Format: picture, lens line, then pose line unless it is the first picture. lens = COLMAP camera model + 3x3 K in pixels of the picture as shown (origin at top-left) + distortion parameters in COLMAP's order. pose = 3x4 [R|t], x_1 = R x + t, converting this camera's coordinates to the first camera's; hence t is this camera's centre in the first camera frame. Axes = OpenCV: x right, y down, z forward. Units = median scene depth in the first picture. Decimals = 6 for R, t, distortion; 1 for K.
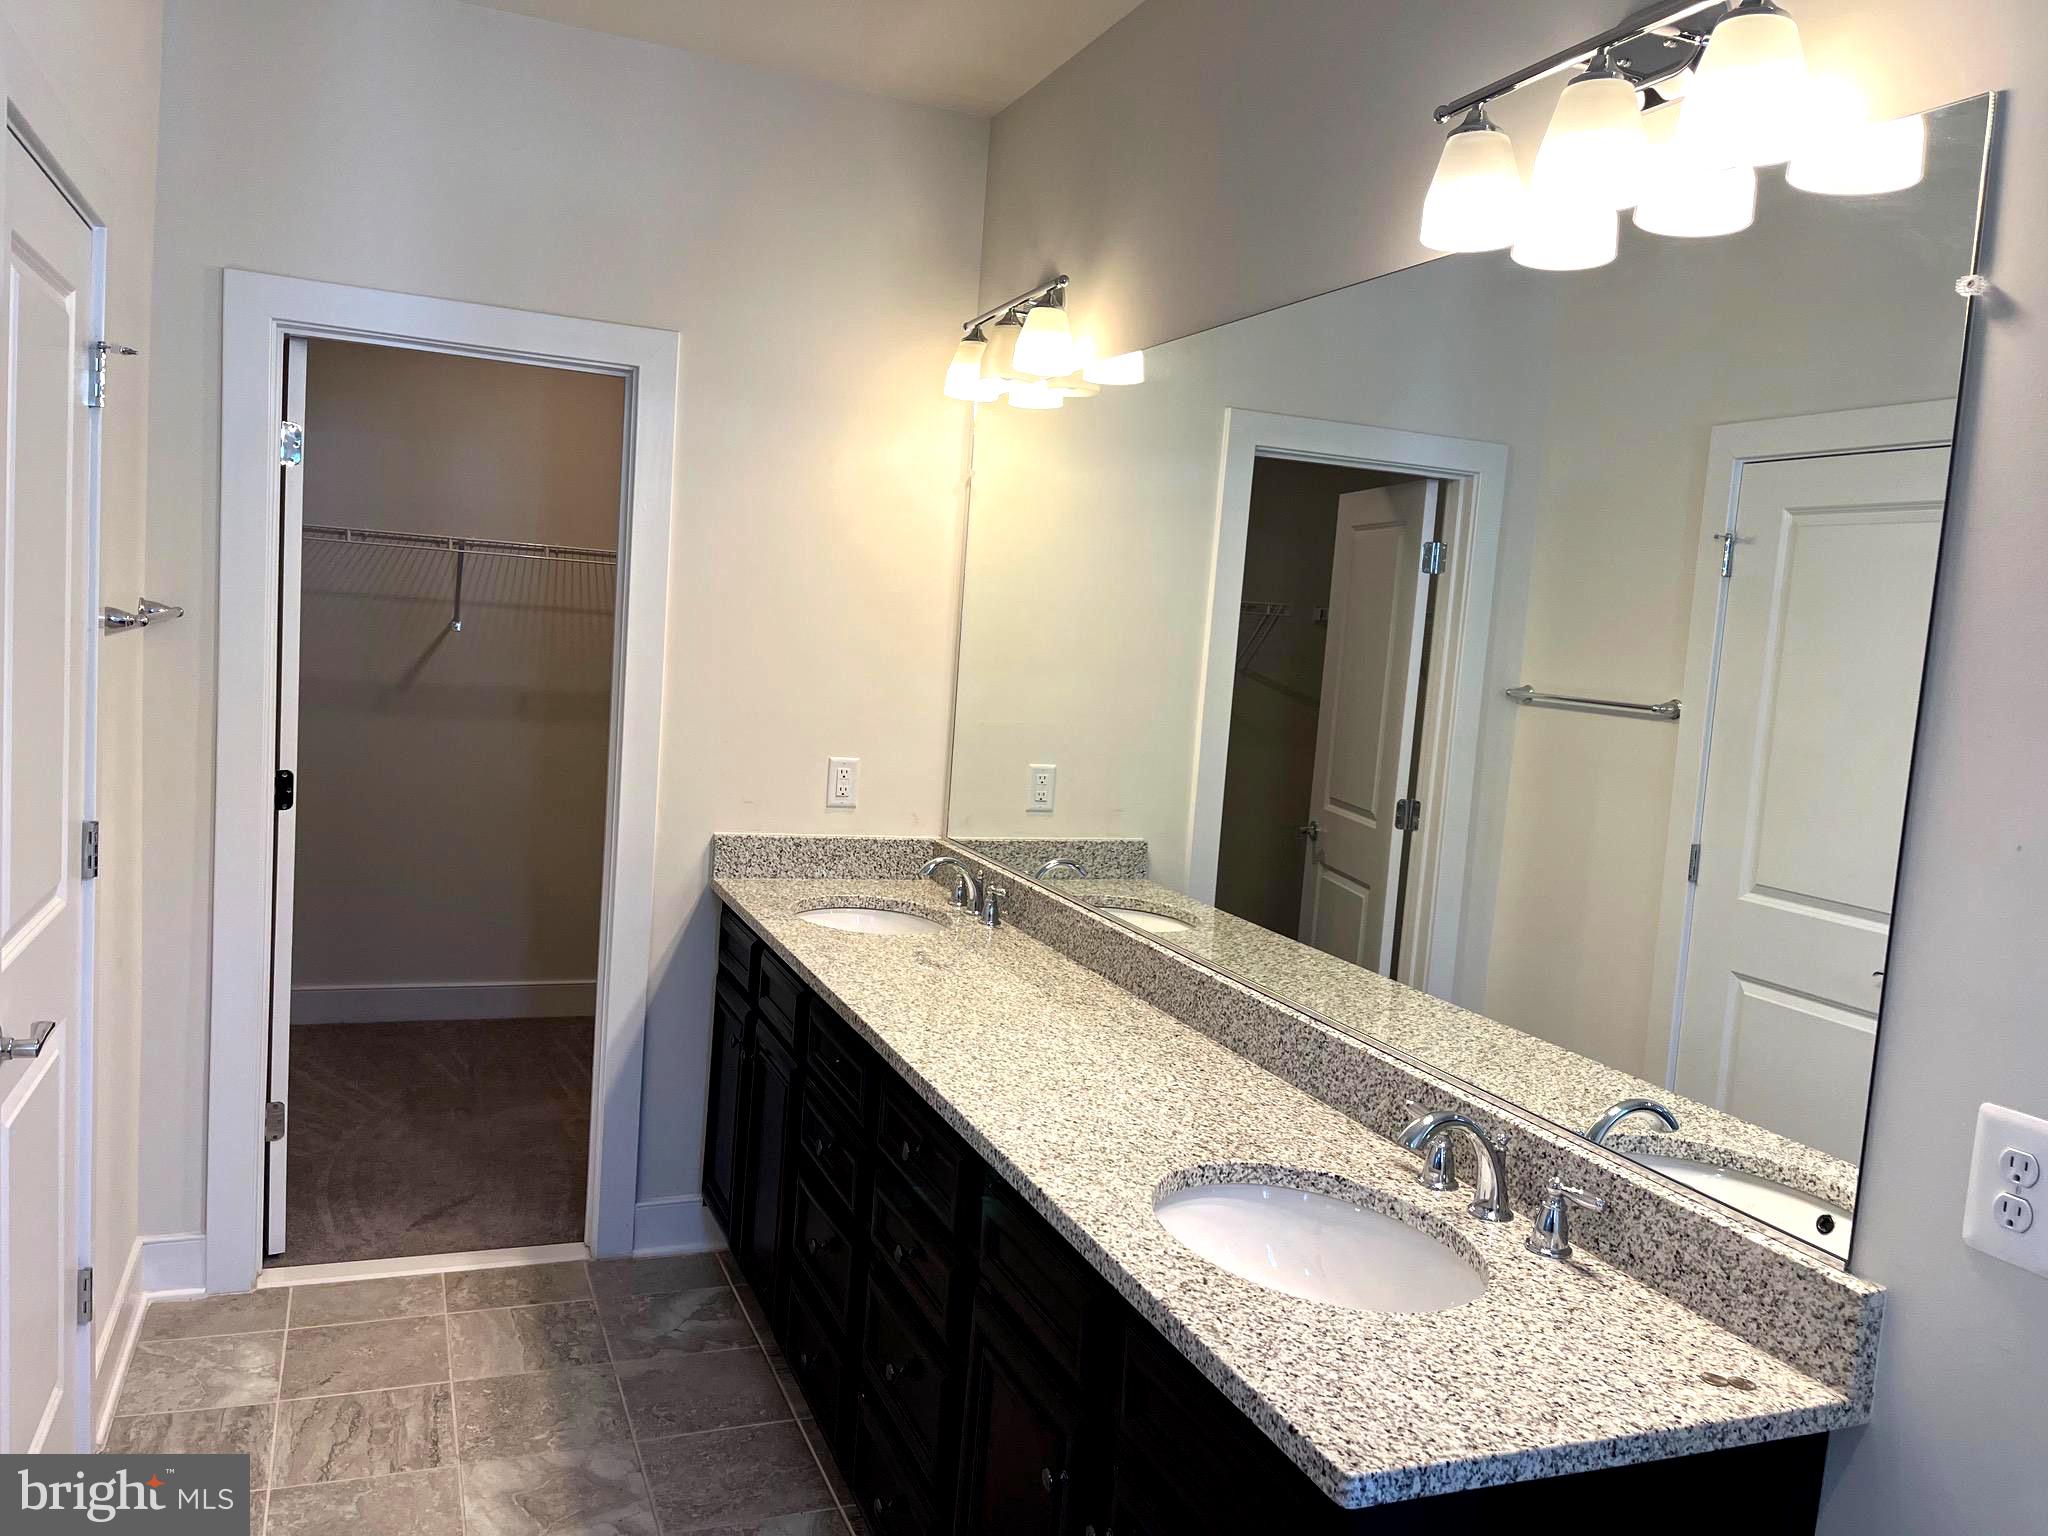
lens RADIAL K [[1548.0, 0, 1018.1], [0, 1548.0, 775.7], [0, 0, 1]] dist [0.075365, -0.108037]
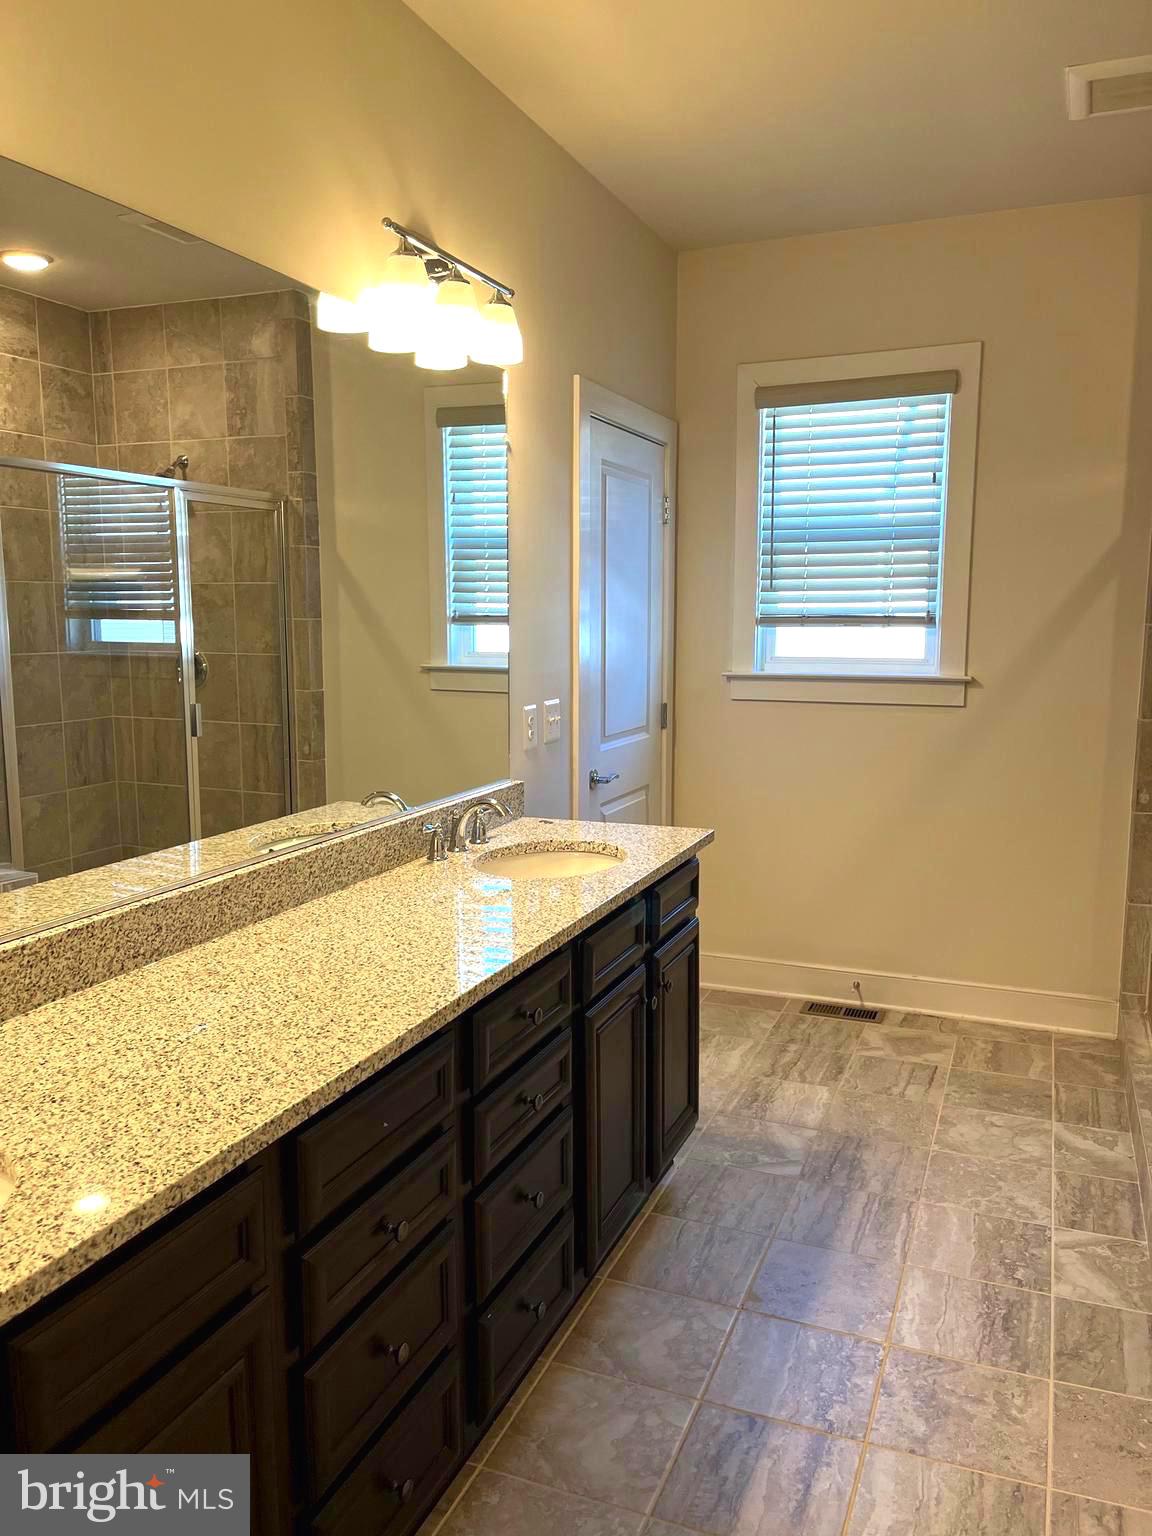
lens RADIAL K [[1161.0, 0, 576.0], [0, 1161.0, 768.0], [0, 0, 1]] dist [0.075365, -0.108037]
pose [[-0.711632, -0.169458, 0.681809, -0.654882], [0.016546, 0.966163, 0.257401, -0.166575], [-0.702357, 0.194456, -0.684749, 1.526338]]
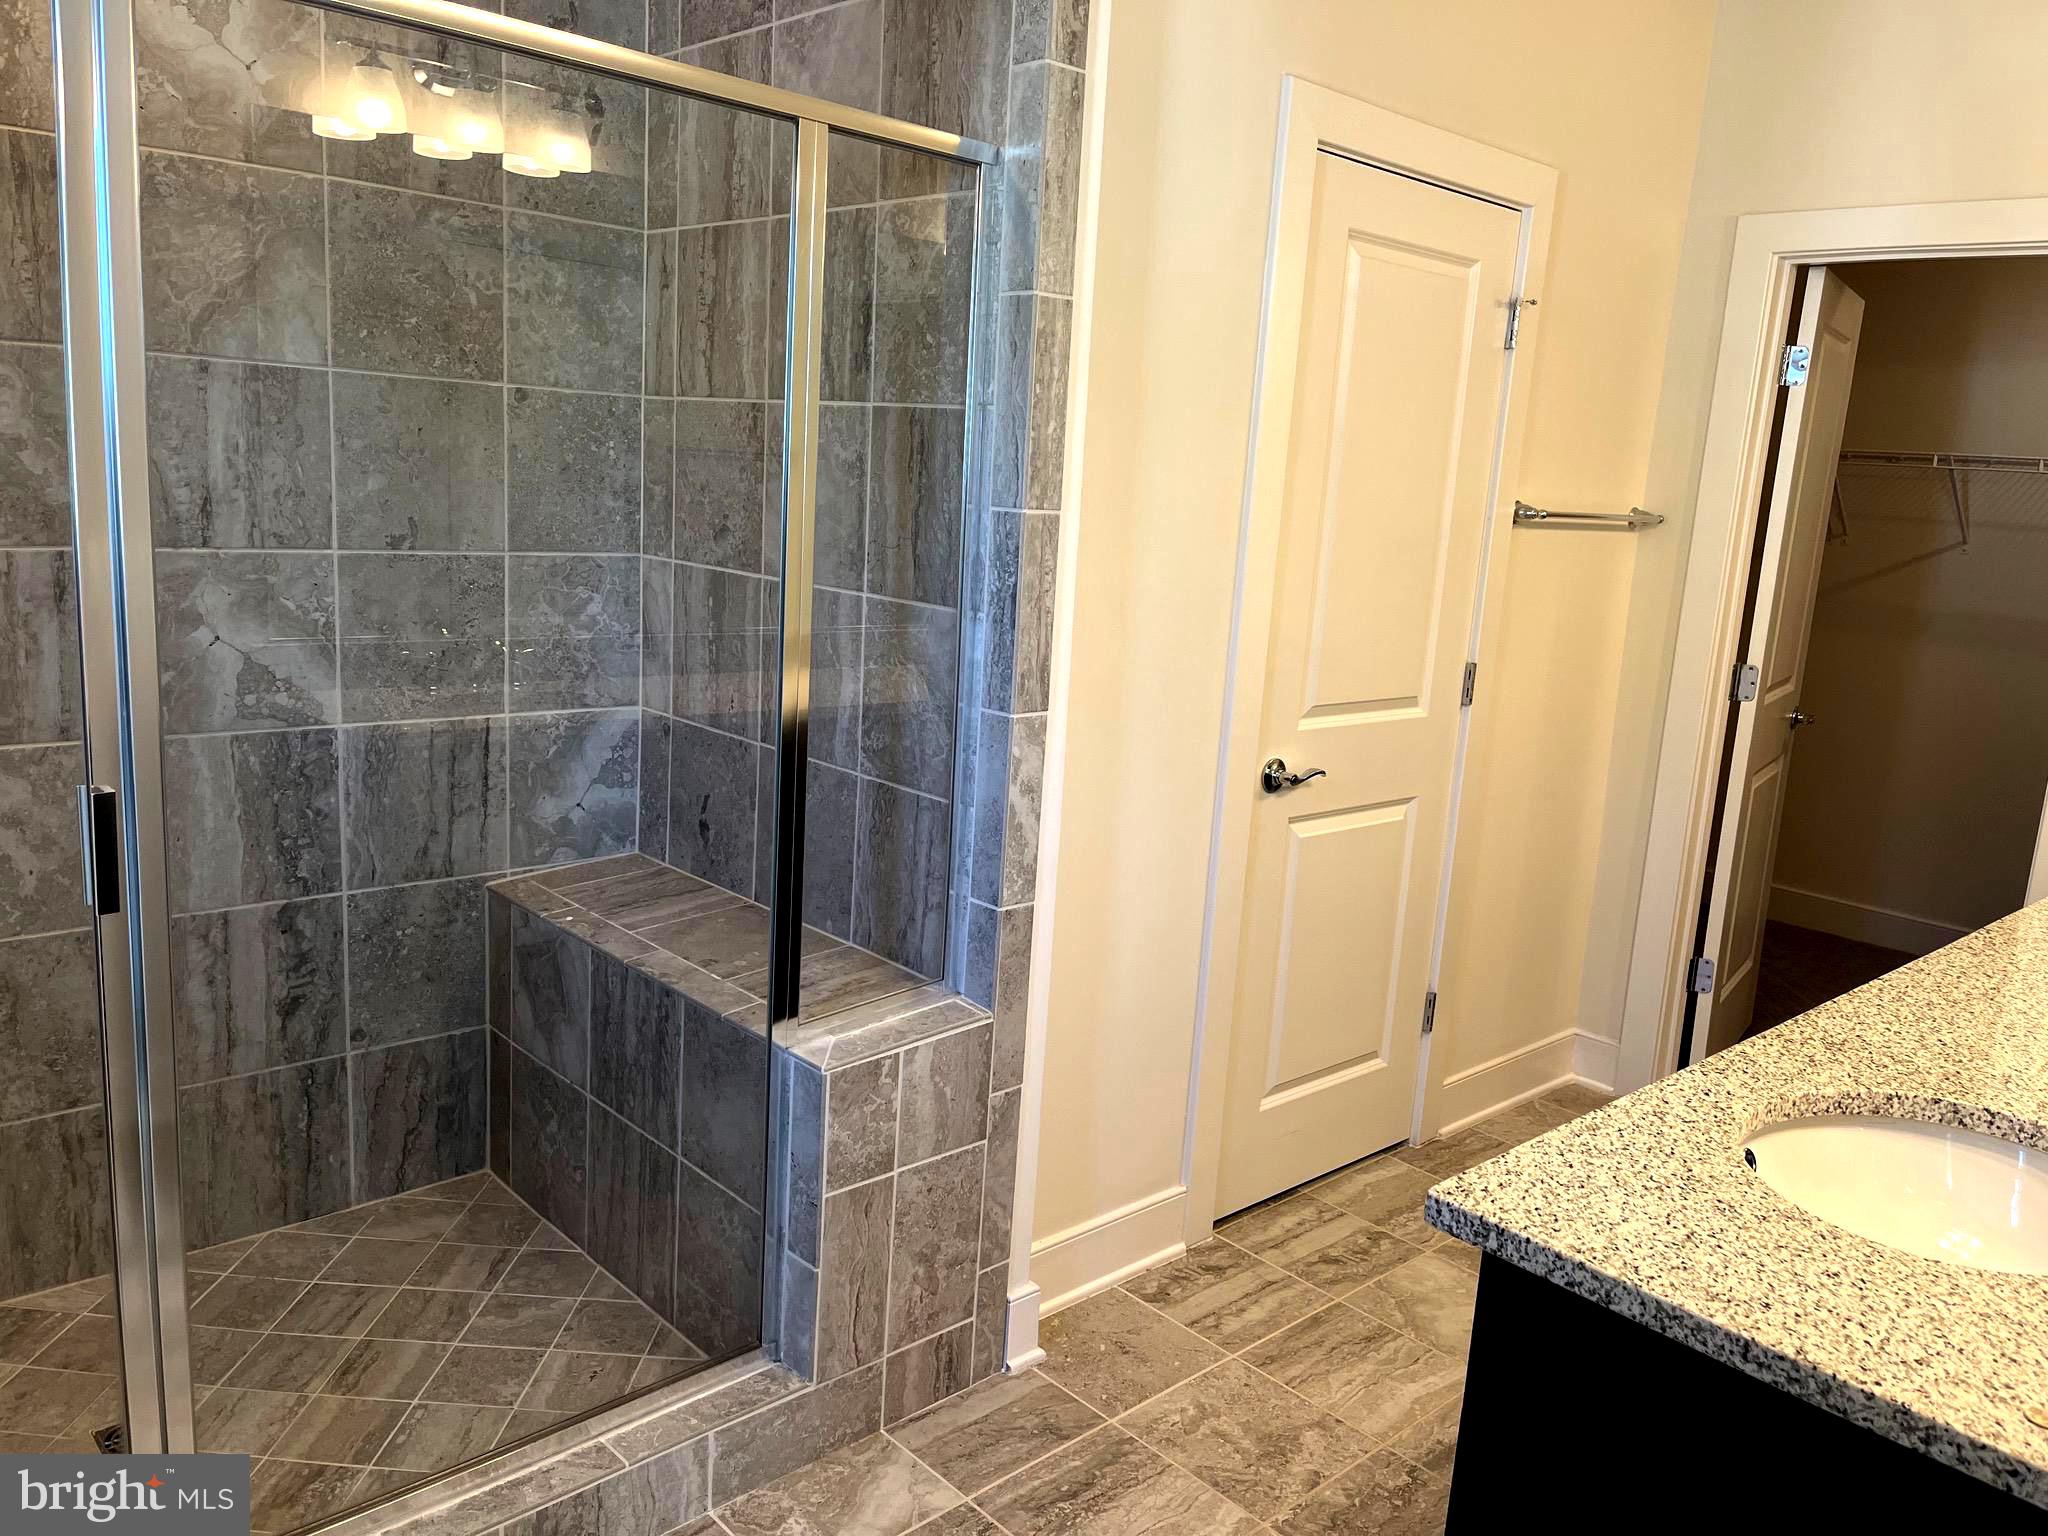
lens RADIAL K [[1548.0, 0, 1018.1], [0, 1548.0, 775.7], [0, 0, 1]] dist [0.075365, -0.108037]
pose [[0.354968, 0.132331, -0.925466, 0.568685], [-0.127552, 0.987530, 0.092282, 0.055520], [0.926136, 0.085287, 0.367420, 0.174409]]
